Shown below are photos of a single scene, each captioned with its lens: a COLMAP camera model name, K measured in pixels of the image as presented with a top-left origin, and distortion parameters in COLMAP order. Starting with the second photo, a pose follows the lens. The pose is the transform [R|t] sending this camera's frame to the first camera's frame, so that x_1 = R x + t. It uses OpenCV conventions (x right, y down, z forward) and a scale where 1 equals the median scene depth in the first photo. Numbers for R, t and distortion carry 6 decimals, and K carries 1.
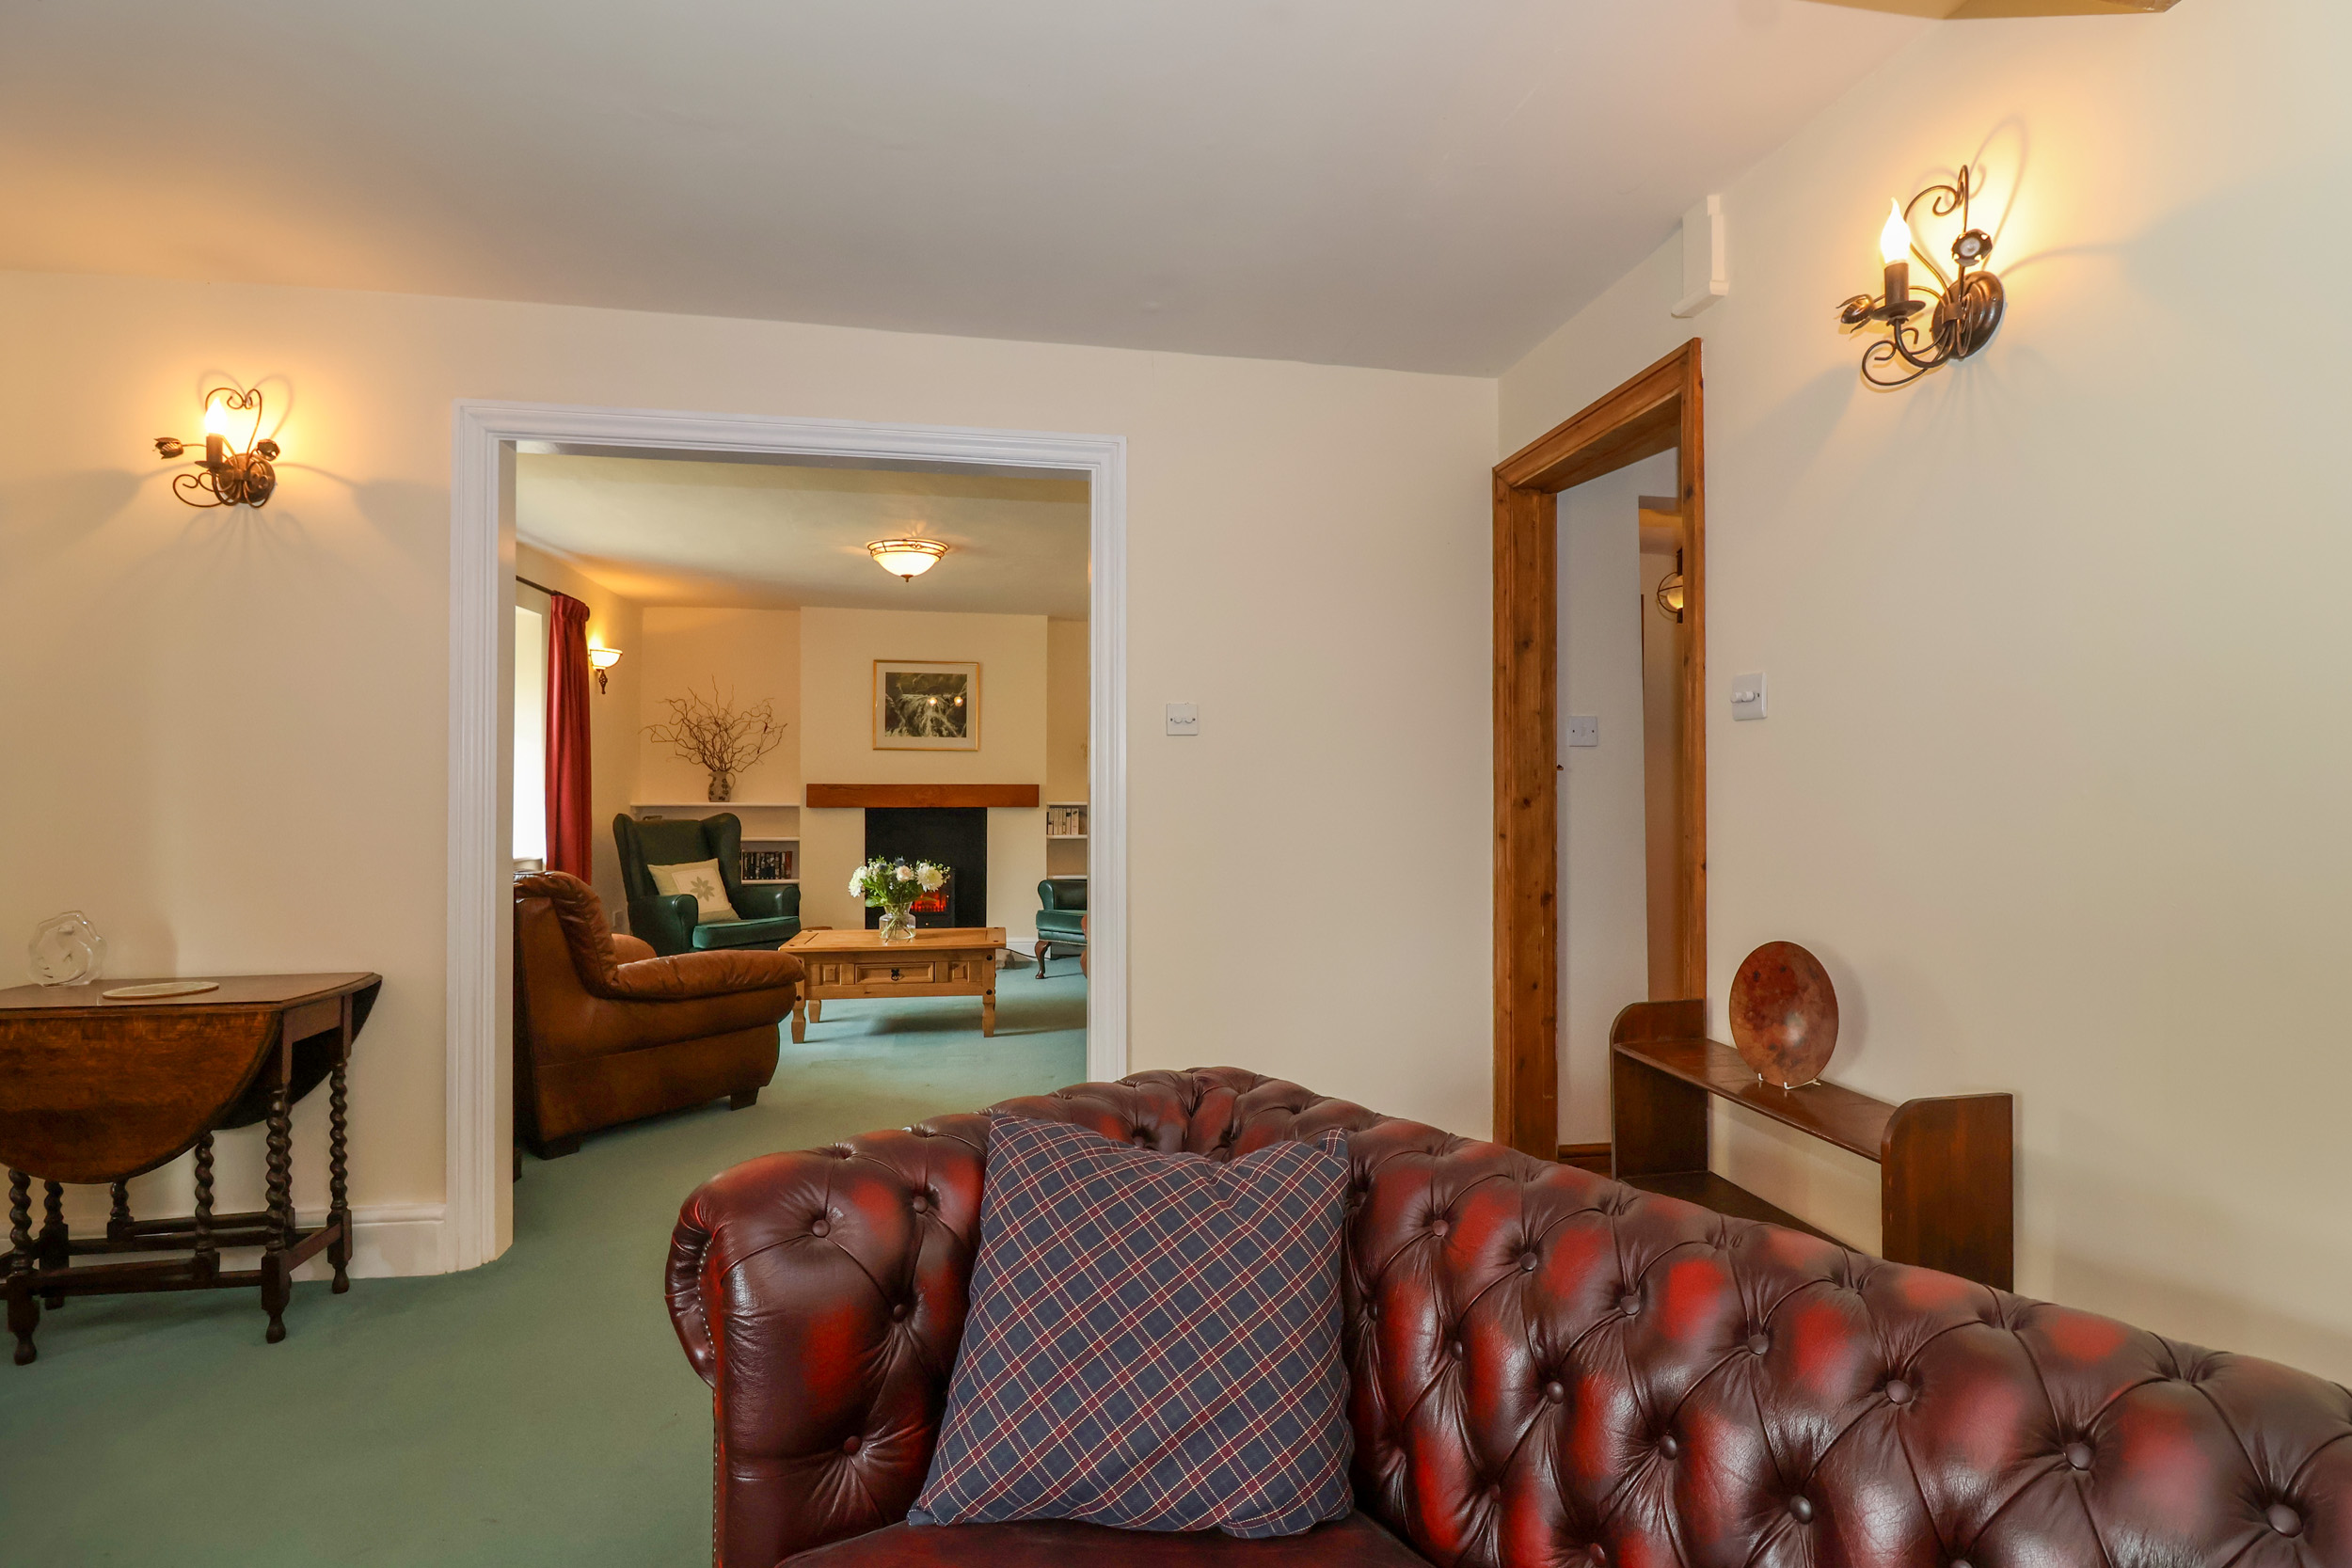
lens RADIAL K [[1091.3, 0, 1173.5], [0, 1091.3, 772.8], [0, 0, 1]] dist [0.000593, -0.014988]
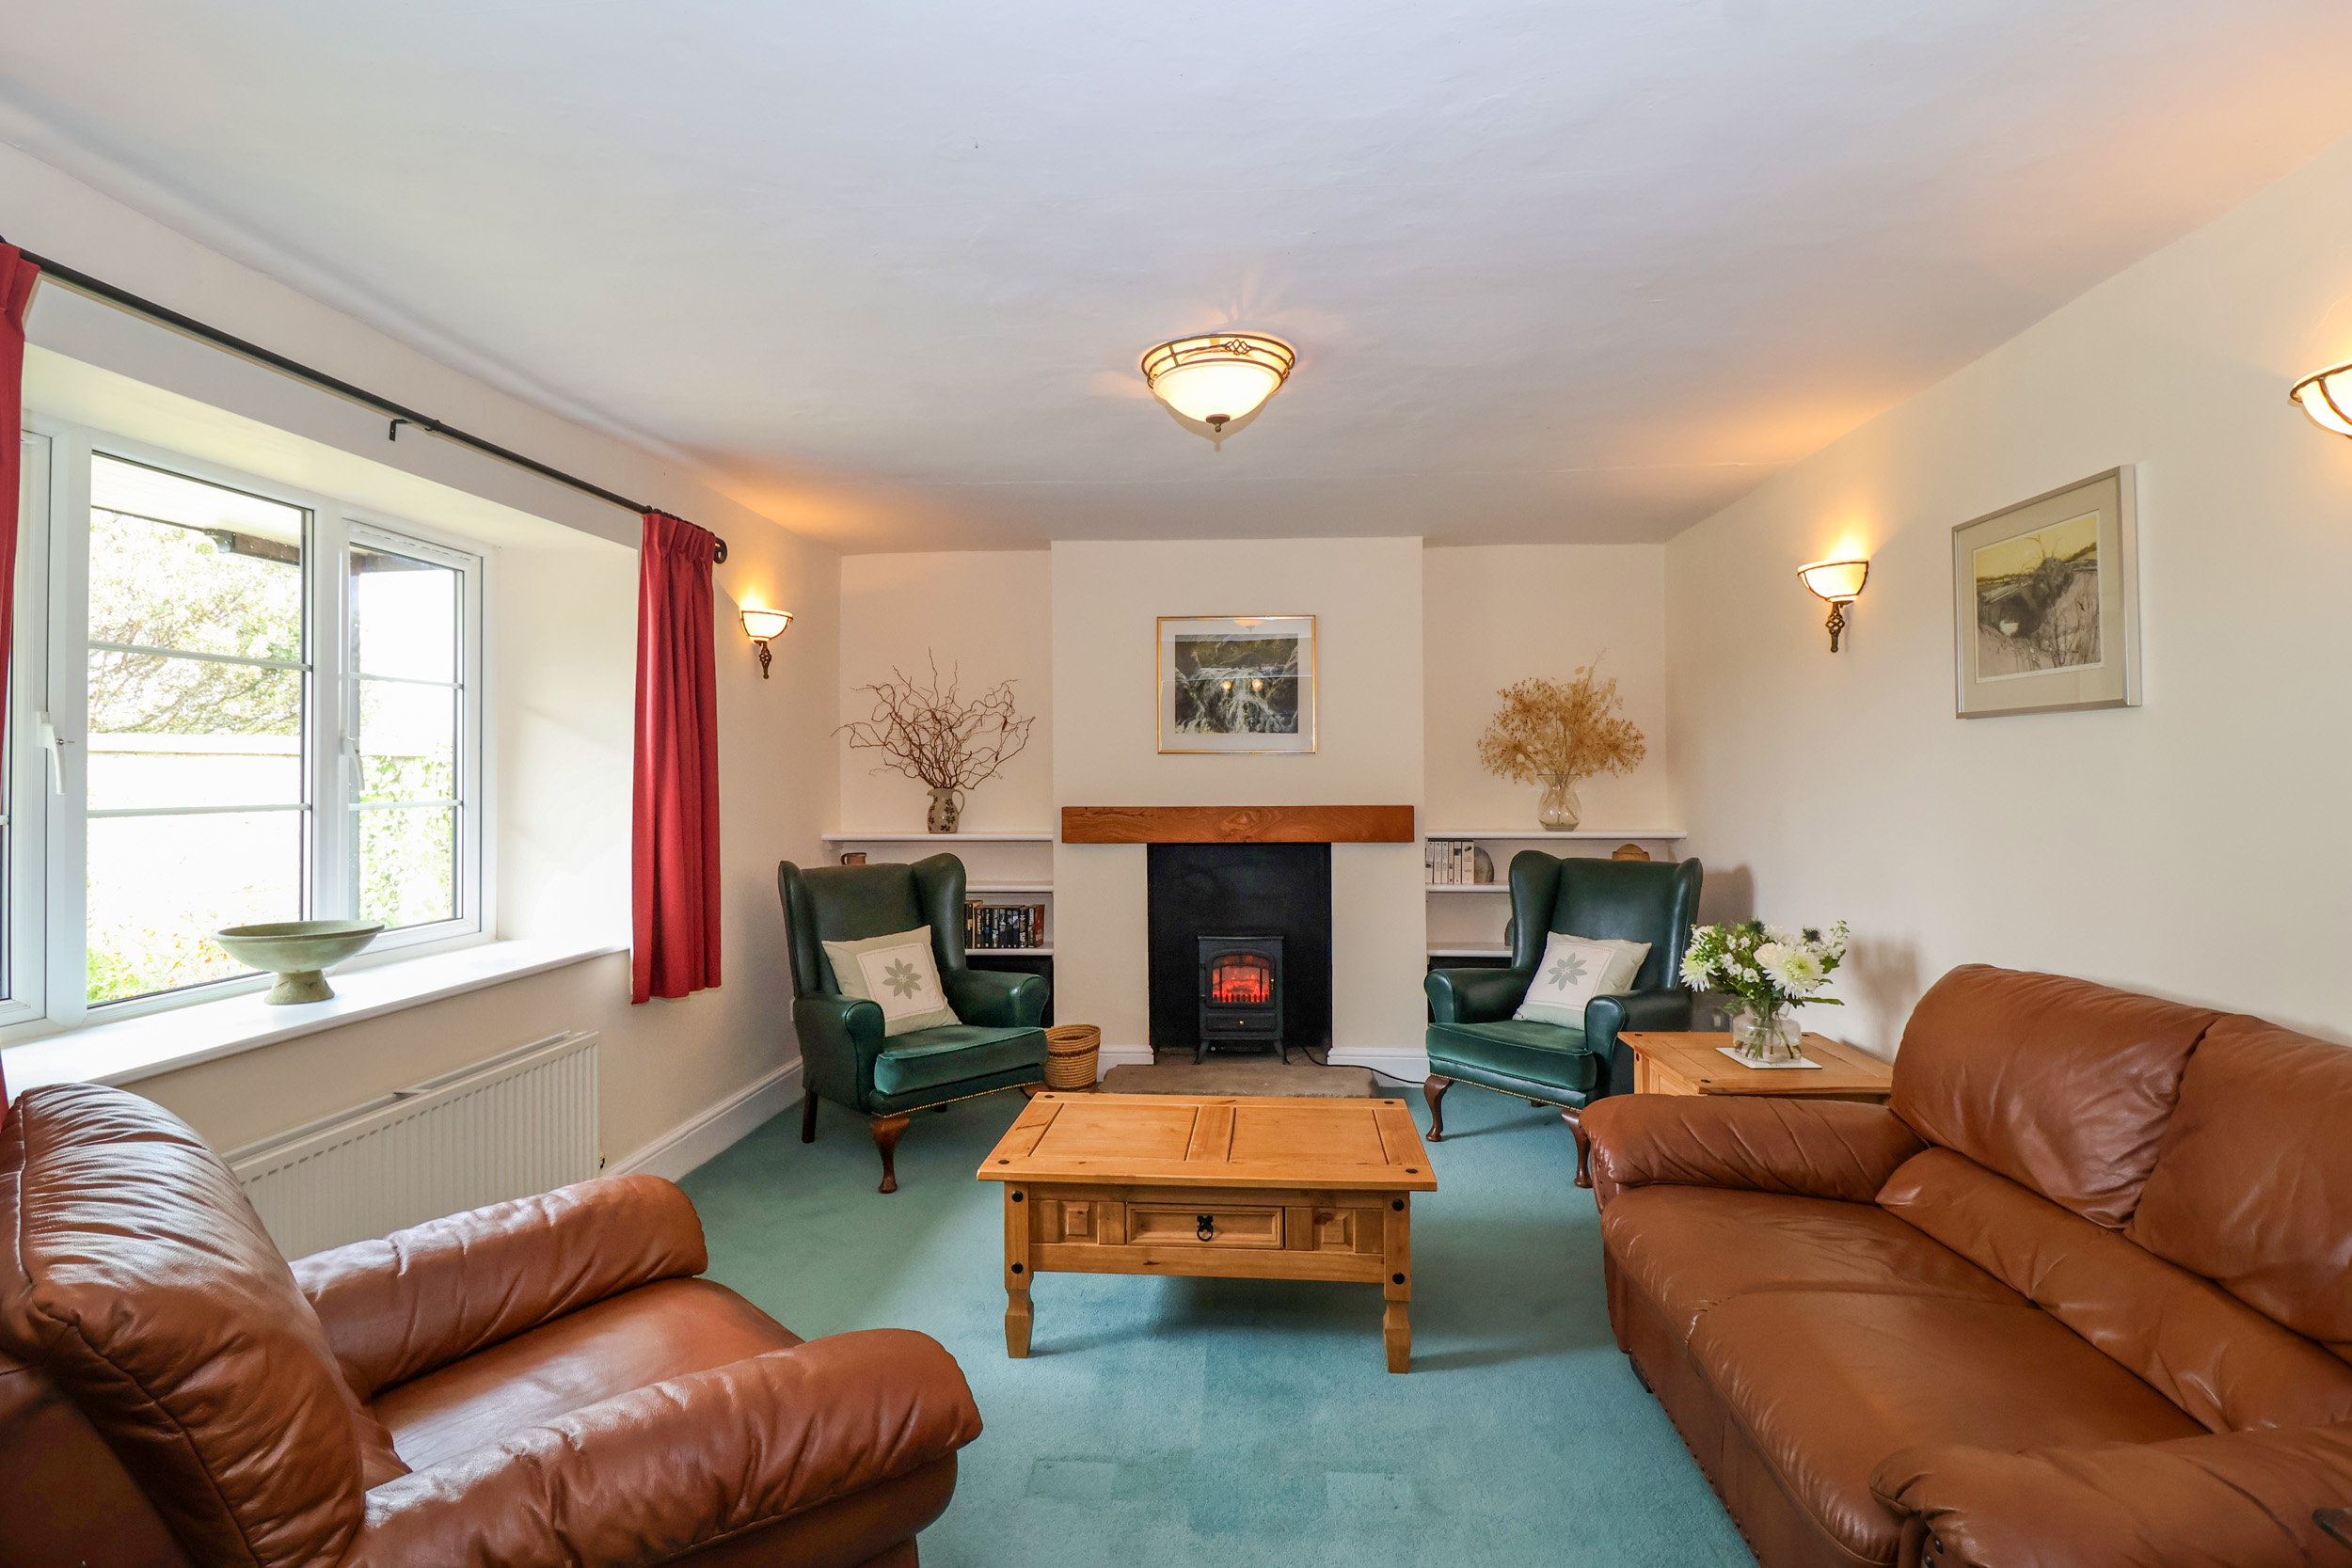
lens RADIAL K [[1084.5, 0, 1194.0], [0, 1084.5, 754.2], [0, 0, 1]] dist [-0.000595, -0.015093]
pose [[0.971906, -0.011649, -0.235080, -0.102018], [0.010604, 0.999927, -0.005710, -0.017321], [0.235129, 0.003057, 0.971959, 0.375515]]
